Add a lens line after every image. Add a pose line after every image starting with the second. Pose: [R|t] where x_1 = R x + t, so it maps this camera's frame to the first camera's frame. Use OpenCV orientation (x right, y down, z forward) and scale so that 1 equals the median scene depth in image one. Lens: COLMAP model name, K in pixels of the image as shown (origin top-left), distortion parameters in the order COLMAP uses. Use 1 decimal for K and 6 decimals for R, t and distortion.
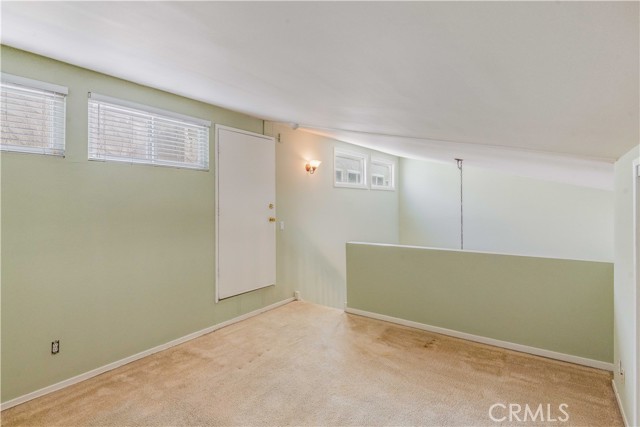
lens RADIAL K [[325.9, 0, 320.4], [0, 325.9, 206.7], [0, 0, 1]] dist [0.001746, -0.000475]
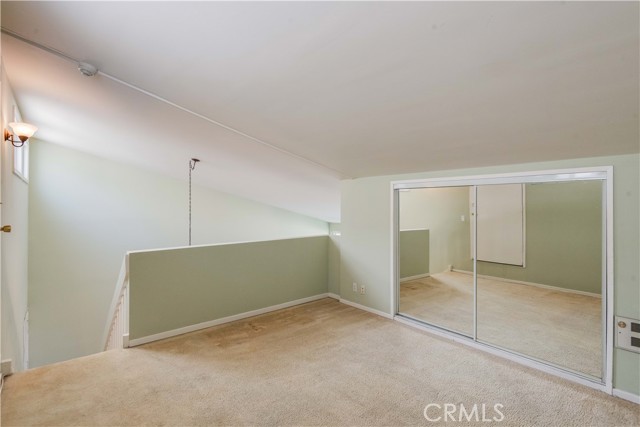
lens RADIAL K [[325.9, 0, 320.4], [0, 325.9, 206.7], [0, 0, 1]] dist [0.001746, -0.000475]
pose [[0.221055, -0.006476, 0.975240, -0.658524], [0.001525, 0.999979, 0.006295, 0.002496], [-0.975260, 0.000095, 0.221060, 0.504434]]
